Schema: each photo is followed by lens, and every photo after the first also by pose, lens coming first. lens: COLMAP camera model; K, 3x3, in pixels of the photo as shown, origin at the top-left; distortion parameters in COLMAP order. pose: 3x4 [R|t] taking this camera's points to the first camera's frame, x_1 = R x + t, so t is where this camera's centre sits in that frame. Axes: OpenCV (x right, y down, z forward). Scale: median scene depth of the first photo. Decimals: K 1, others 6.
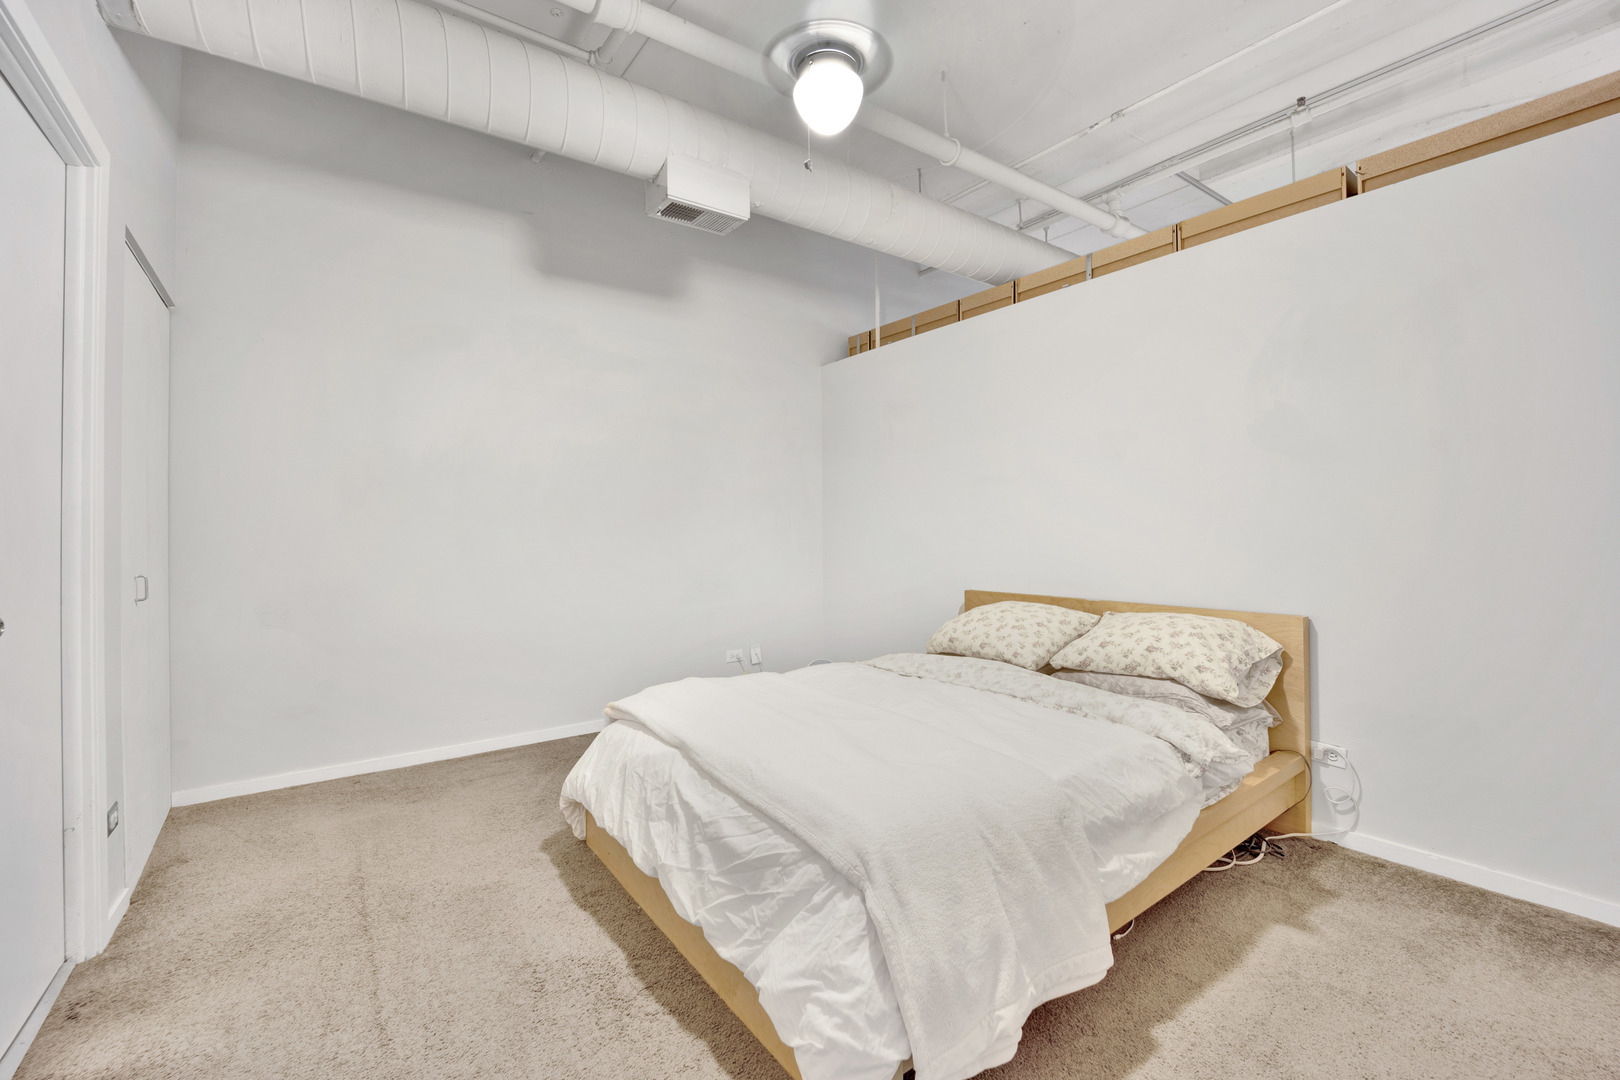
lens RADIAL K [[665.7, 0, 811.4], [0, 665.7, 532.4], [0, 0, 1]] dist [-0.016772, -0.000841]
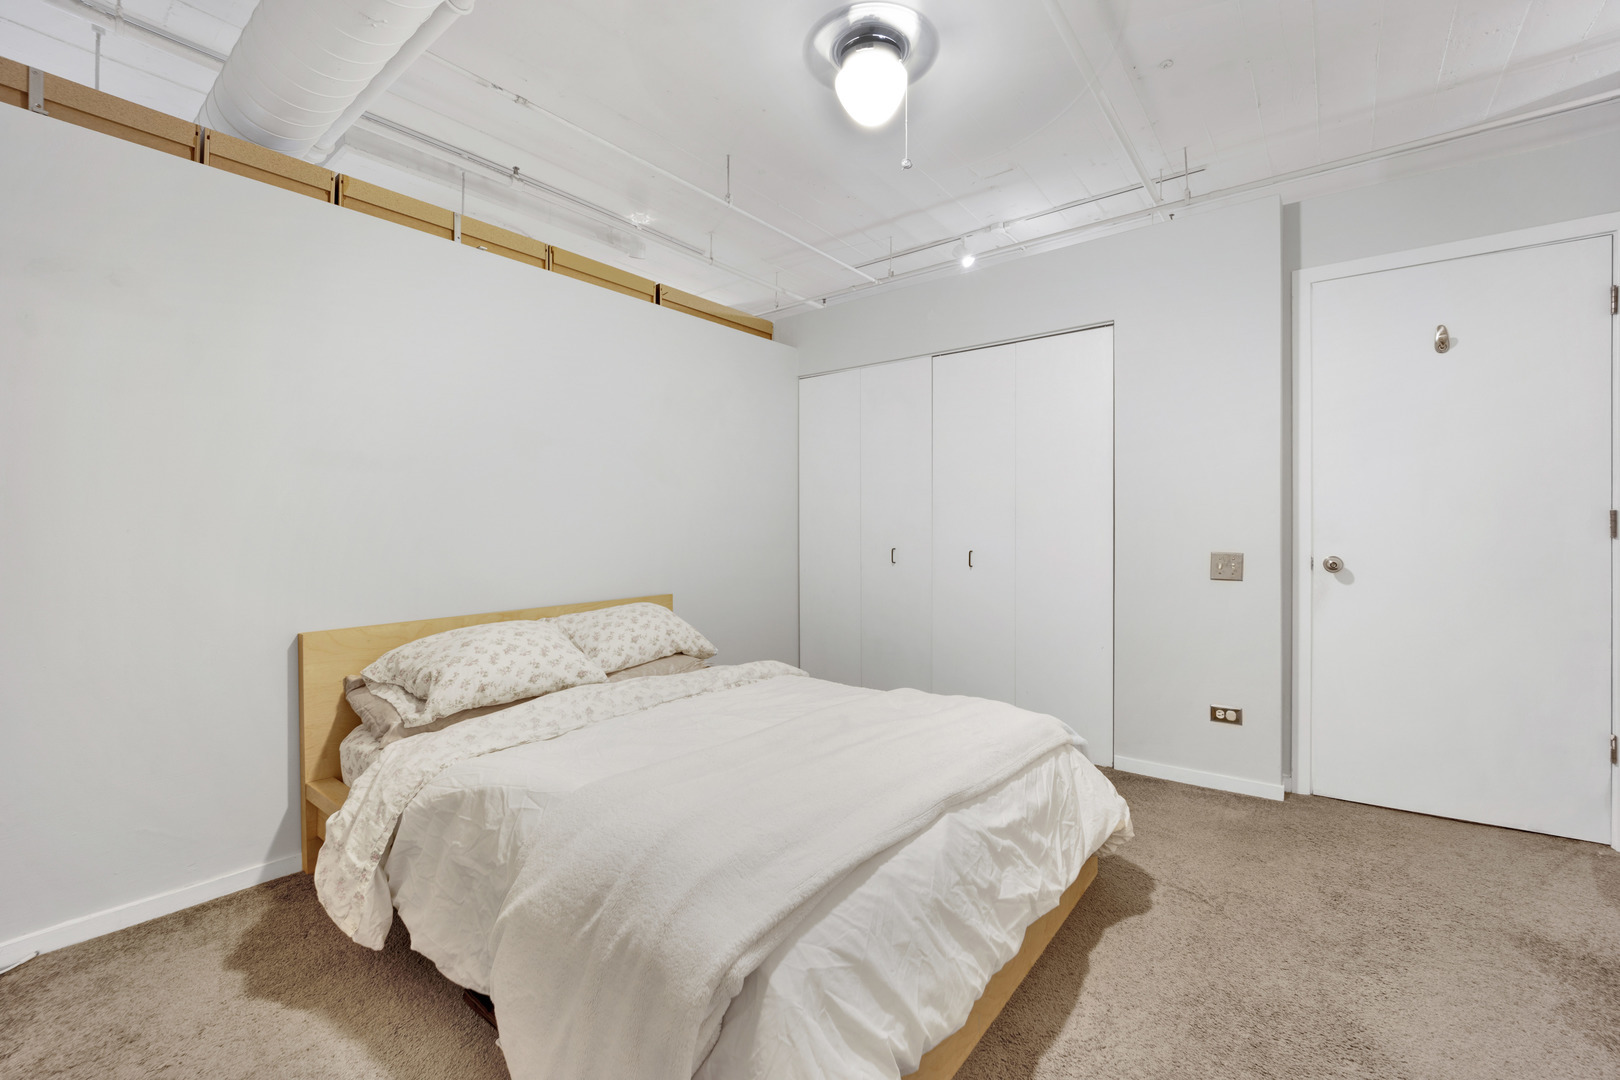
lens RADIAL K [[665.7, 0, 815.1], [0, 665.7, 531.4], [0, 0, 1]] dist [-0.016772, -0.000841]
pose [[-0.246029, 0.004868, 0.969250, -0.629003], [0.016730, 0.999860, -0.000775, 0.000587], [-0.969118, 0.016025, -0.246076, 0.922832]]
